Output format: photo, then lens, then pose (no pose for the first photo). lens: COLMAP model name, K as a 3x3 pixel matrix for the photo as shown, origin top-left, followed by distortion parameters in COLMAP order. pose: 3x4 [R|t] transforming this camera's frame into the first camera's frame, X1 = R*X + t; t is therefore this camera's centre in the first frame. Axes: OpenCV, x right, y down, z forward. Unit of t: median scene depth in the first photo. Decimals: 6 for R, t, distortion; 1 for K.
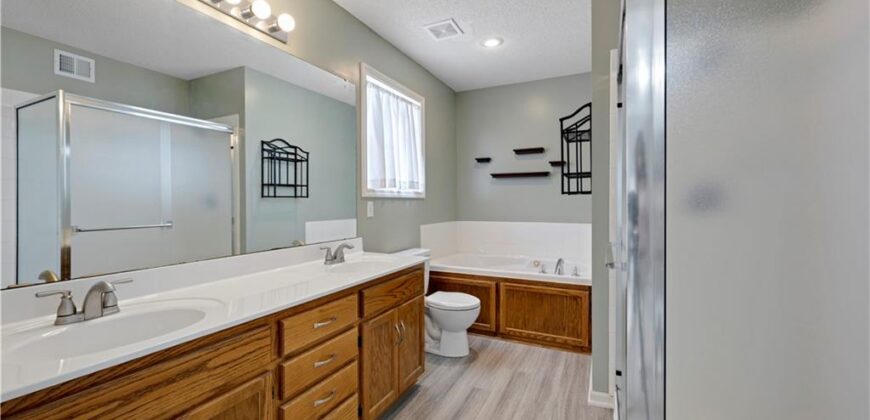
lens RADIAL K [[348.2, 0, 438.5], [0, 348.2, 207.3], [0, 0, 1]] dist [-0.002459, 0.000706]
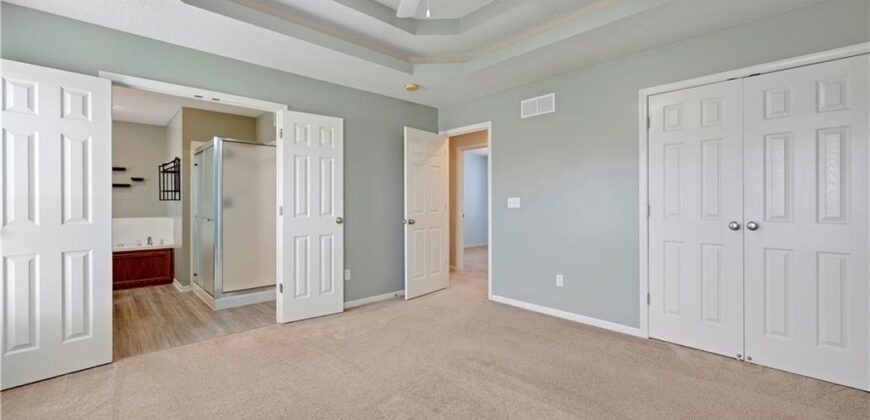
lens RADIAL K [[348.2, 0, 430.3], [0, 348.2, 204.8], [0, 0, 1]] dist [-0.002459, 0.000706]
pose [[0.359606, 0.002742, 0.933100, -0.795384], [0.012686, 0.999889, -0.007828, 0.020080], [-0.933018, 0.014653, 0.359532, -0.969684]]
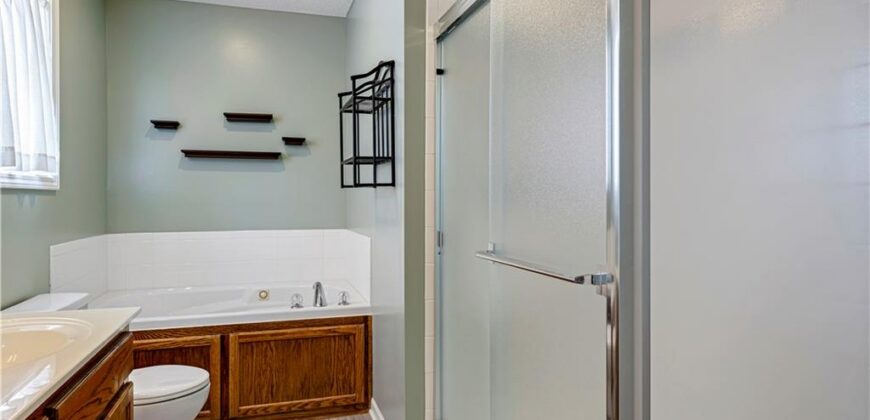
lens RADIAL K [[515.8, 0, 428.0], [0, 515.8, 204.7], [0, 0, 1]] dist [0.006130, 0.000311]
pose [[0.731866, -0.005364, 0.681427, -0.182381], [0.008686, 0.999961, -0.001458, -0.000110], [-0.681393, 0.006986, 0.731885, 0.126410]]
